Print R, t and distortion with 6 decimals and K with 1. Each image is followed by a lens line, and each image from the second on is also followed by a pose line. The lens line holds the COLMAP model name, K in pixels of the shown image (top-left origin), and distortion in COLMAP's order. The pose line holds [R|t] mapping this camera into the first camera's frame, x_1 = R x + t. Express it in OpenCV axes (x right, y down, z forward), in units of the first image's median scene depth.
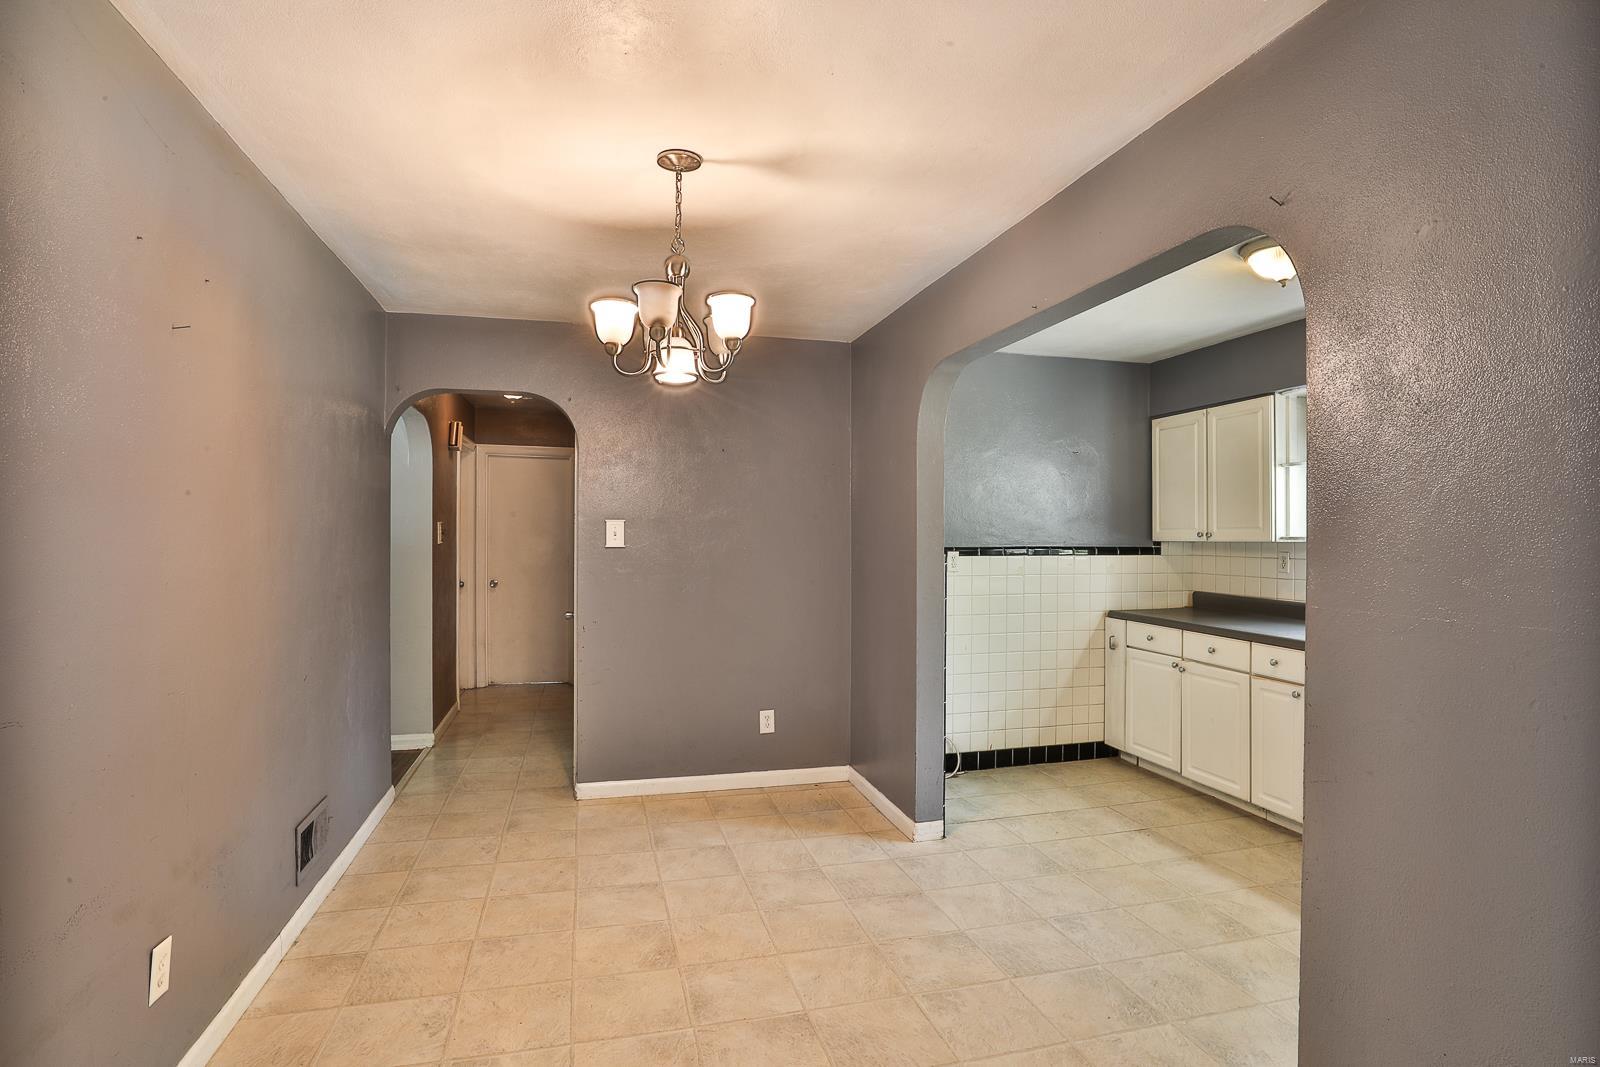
lens RADIAL K [[792.1, 0, 800.0], [0, 792.1, 533.5], [0, 0, 1]] dist [-0.028467, 0.000233]
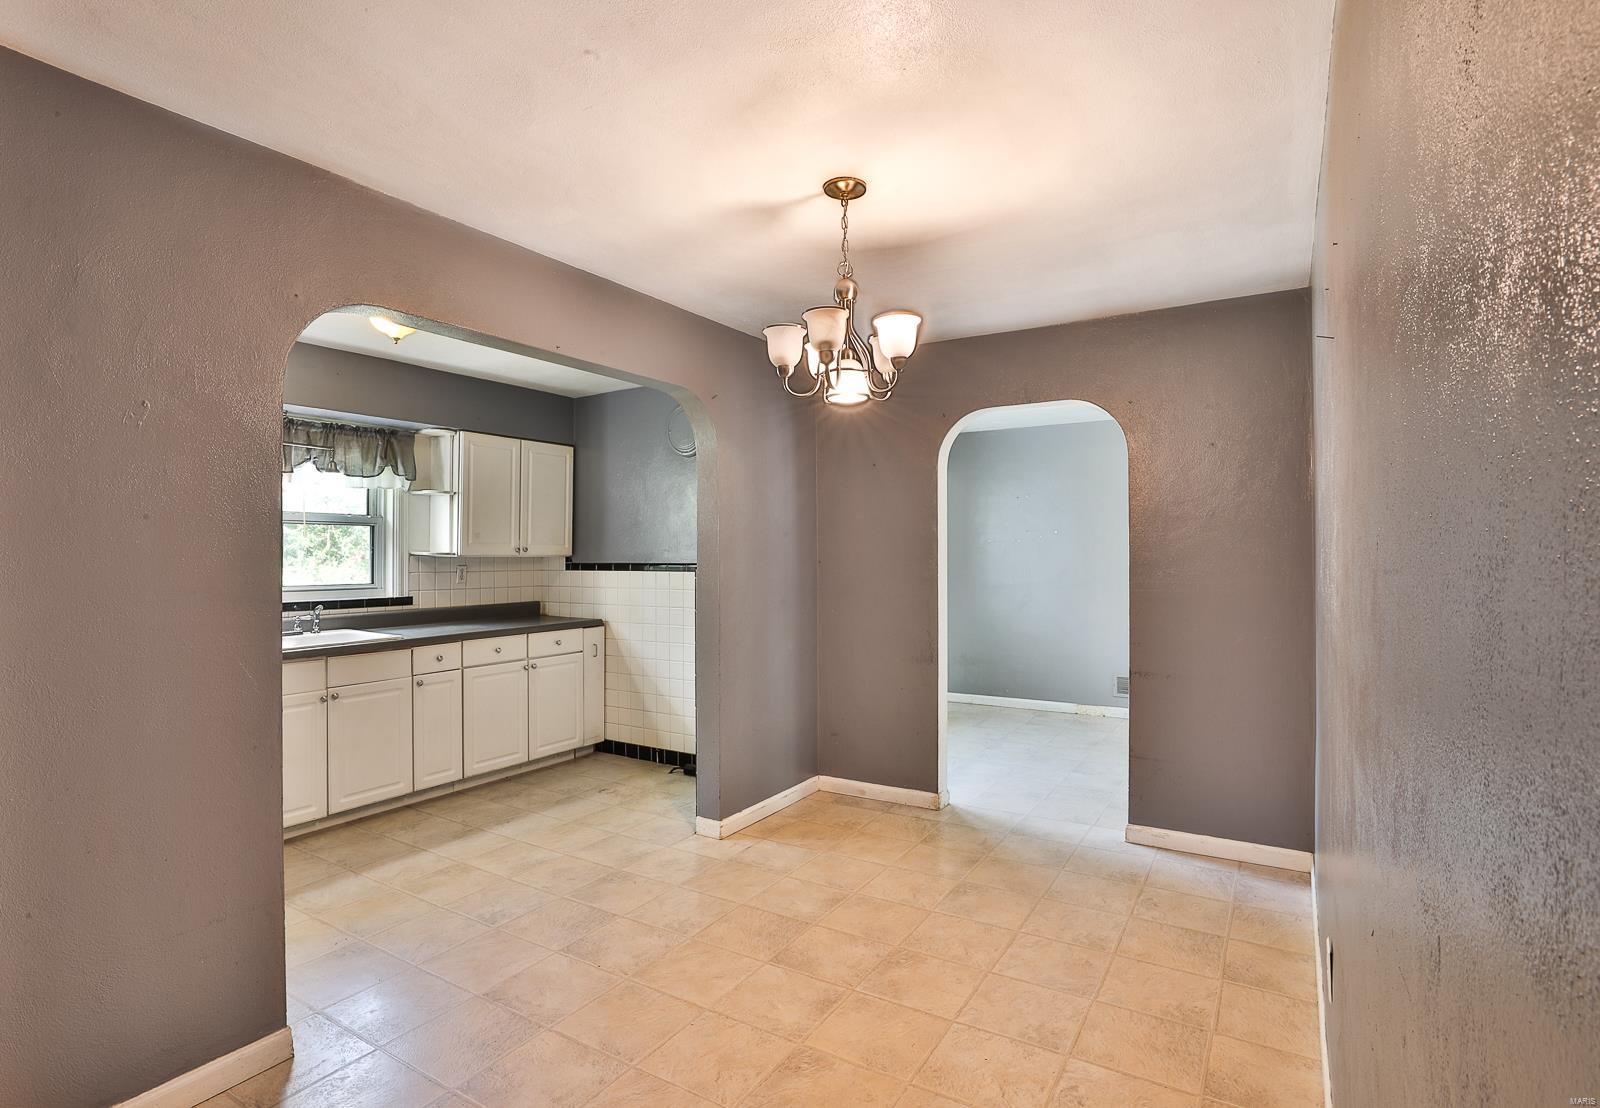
lens RADIAL K [[821.6, 0, 773.5], [0, 821.6, 548.3], [0, 0, 1]] dist [-0.034992, 0.000039]
pose [[-0.674970, 0.003138, 0.737839, -0.462814], [-0.001150, 0.999985, -0.005305, 0.002868], [-0.737845, -0.004429, -0.674956, 0.942619]]
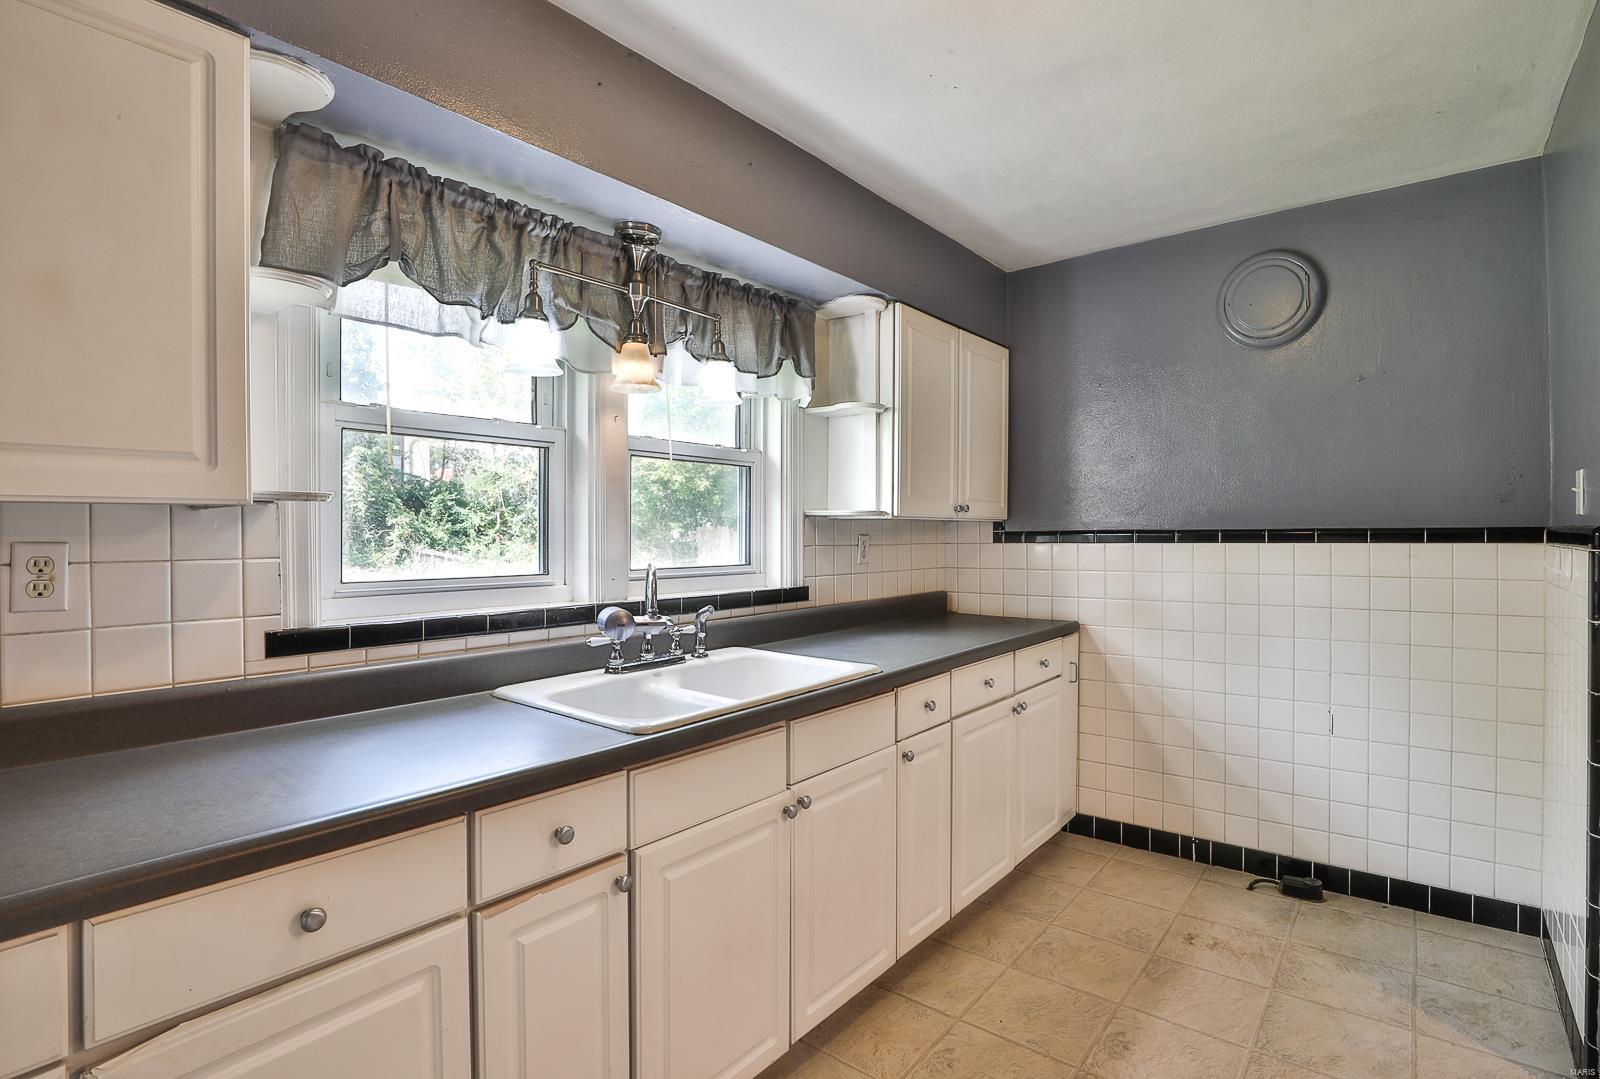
lens RADIAL K [[793.0, 0, 800.0], [0, 793.0, 539.5], [0, 0, 1]] dist [-0.034199, 0.000347]
pose [[-0.594372, -0.004228, 0.804179, 0.205326], [0.003859, 0.999960, 0.008109, 0.021017], [-0.804181, 0.007923, -0.594332, 0.941673]]
